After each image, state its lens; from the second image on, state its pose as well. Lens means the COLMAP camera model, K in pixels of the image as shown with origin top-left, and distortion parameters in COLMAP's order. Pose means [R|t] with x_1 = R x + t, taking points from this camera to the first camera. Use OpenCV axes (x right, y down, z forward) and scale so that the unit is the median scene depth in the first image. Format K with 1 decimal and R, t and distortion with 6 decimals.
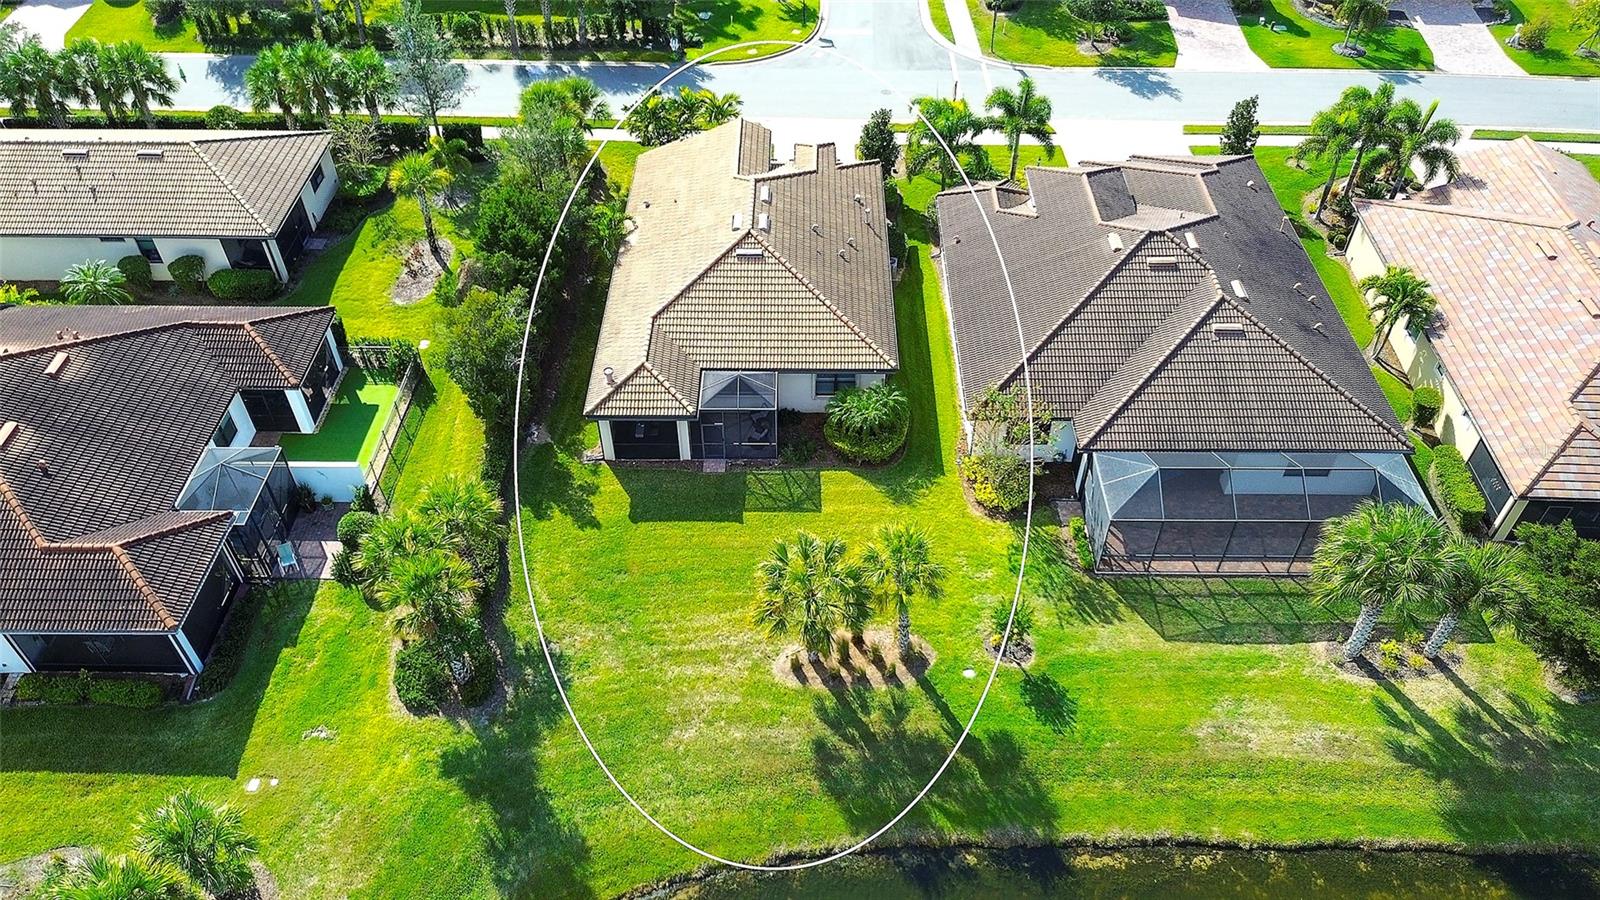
lens RADIAL K [[1145.0, 0, 805.6], [0, 1145.0, 432.6], [0, 0, 1]] dist [0.100225, -0.102294]
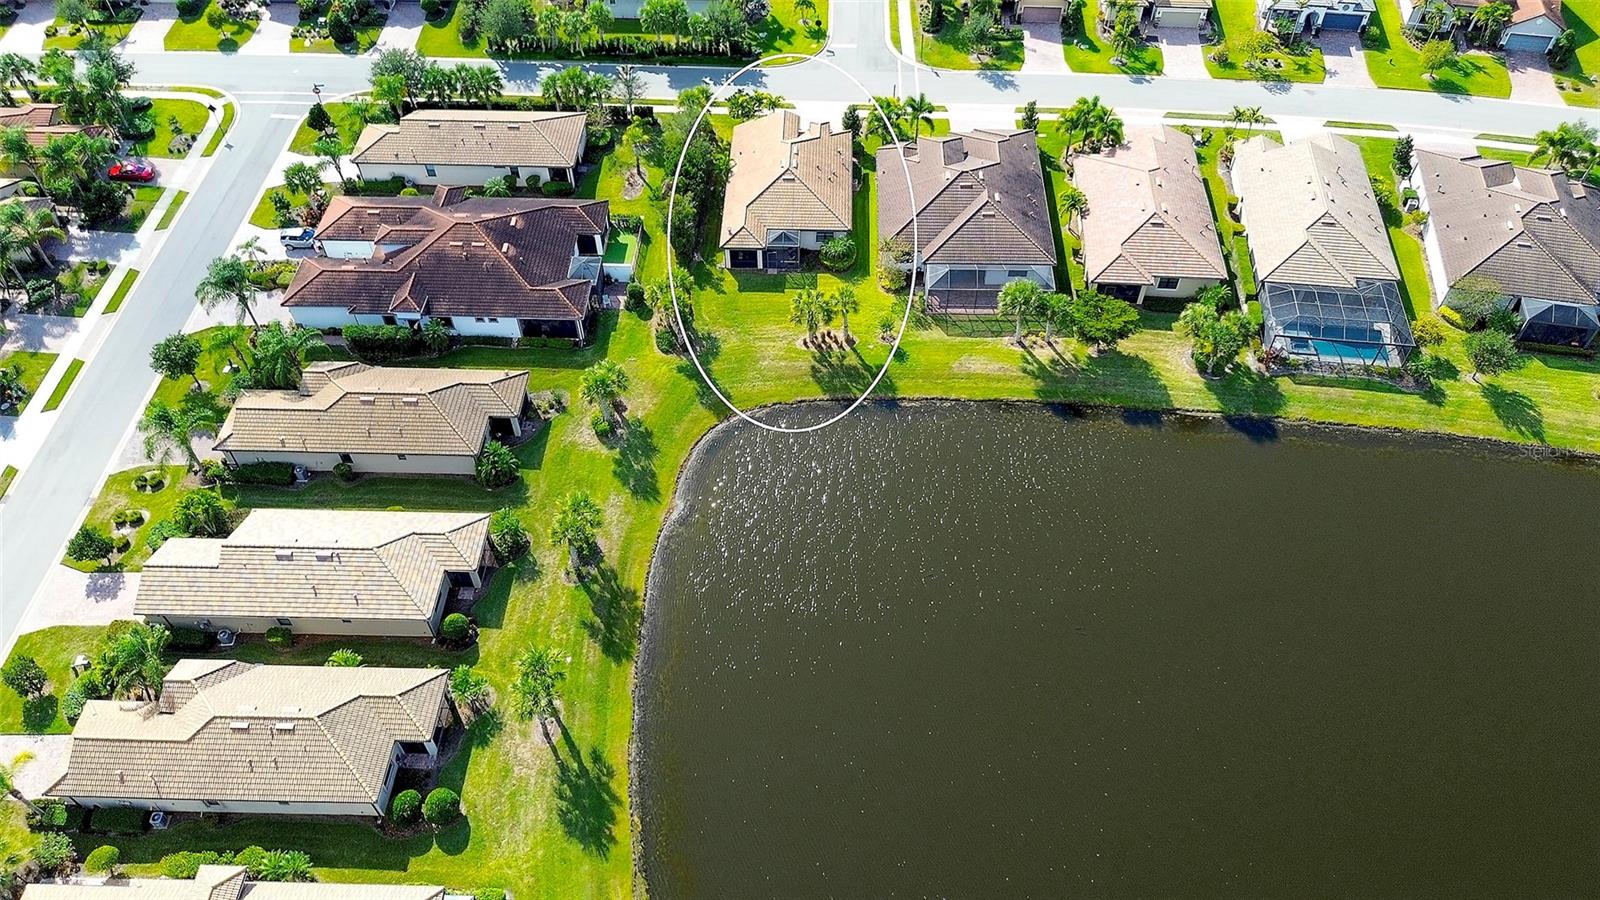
lens RADIAL K [[1128.4, 0, 800.0], [0, 1128.4, 450.0], [0, 0, 1]] dist [0.093686, -0.119226]
pose [[0.999540, 0.017706, -0.024618, 0.041570], [-0.015042, 0.994417, 0.104447, 0.154066], [0.026330, -0.104029, 0.994226, -1.373771]]
